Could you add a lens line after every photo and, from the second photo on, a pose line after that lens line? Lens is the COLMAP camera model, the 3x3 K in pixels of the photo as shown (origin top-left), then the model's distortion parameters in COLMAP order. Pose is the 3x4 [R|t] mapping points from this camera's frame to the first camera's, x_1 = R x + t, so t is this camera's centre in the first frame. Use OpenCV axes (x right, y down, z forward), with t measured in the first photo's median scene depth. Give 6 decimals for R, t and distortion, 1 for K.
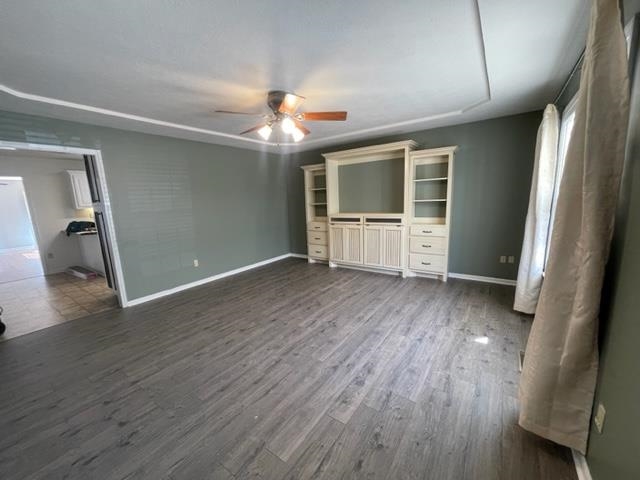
lens RADIAL K [[256.1, 0, 317.9], [0, 256.1, 241.5], [0, 0, 1]] dist [-0.002310, -0.000237]
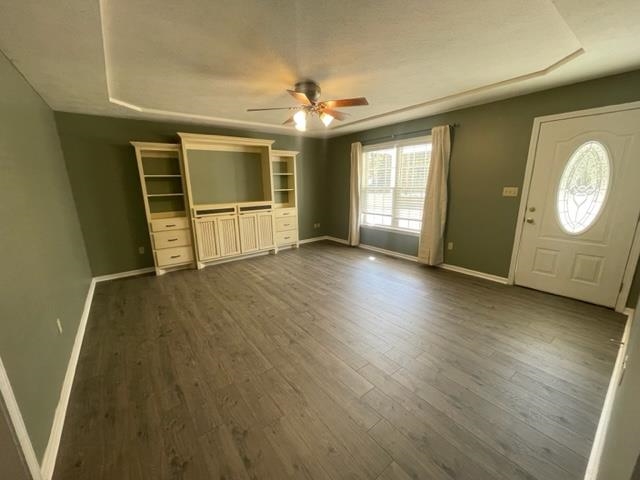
lens RADIAL K [[256.1, 0, 317.9], [0, 256.1, 241.5], [0, 0, 1]] dist [-0.002310, -0.000237]
pose [[0.298884, -0.182286, 0.936718, -0.763872], [0.168331, 0.976266, 0.136272, -0.048826], [-0.939326, 0.116949, 0.322475, 0.425308]]
